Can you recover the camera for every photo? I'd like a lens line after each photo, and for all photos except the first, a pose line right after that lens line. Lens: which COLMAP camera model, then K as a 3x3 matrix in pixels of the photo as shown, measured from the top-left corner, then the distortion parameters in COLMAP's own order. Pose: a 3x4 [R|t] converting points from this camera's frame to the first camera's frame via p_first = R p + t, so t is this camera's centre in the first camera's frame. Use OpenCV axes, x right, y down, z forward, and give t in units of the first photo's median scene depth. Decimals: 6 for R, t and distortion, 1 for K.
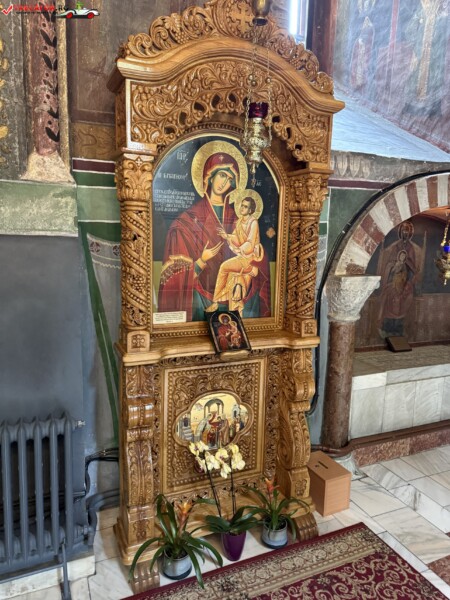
lens RADIAL K [[428.1, 0, 224.9], [0, 428.1, 299.8], [0, 0, 1]] dist [0.025625, -0.032457]
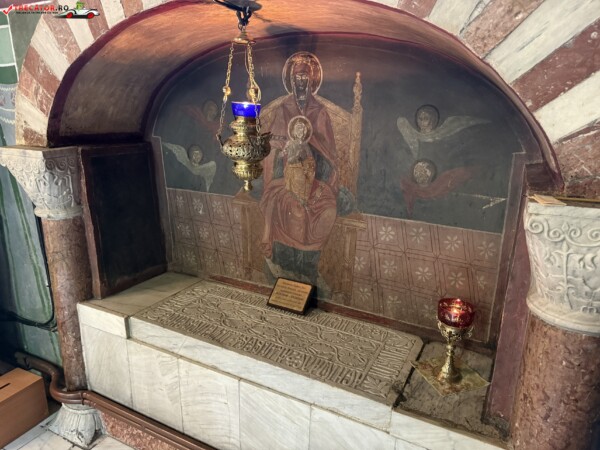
lens RADIAL K [[428.1, 0, 299.6], [0, 428.1, 226.0], [0, 0, 1]] dist [0.025625, -0.032457]
pose [[0.627553, 0.197917, -0.752998, 0.807679], [-0.118036, 0.980157, 0.159250, -0.069211], [0.769575, -0.011057, 0.638461, 0.681576]]
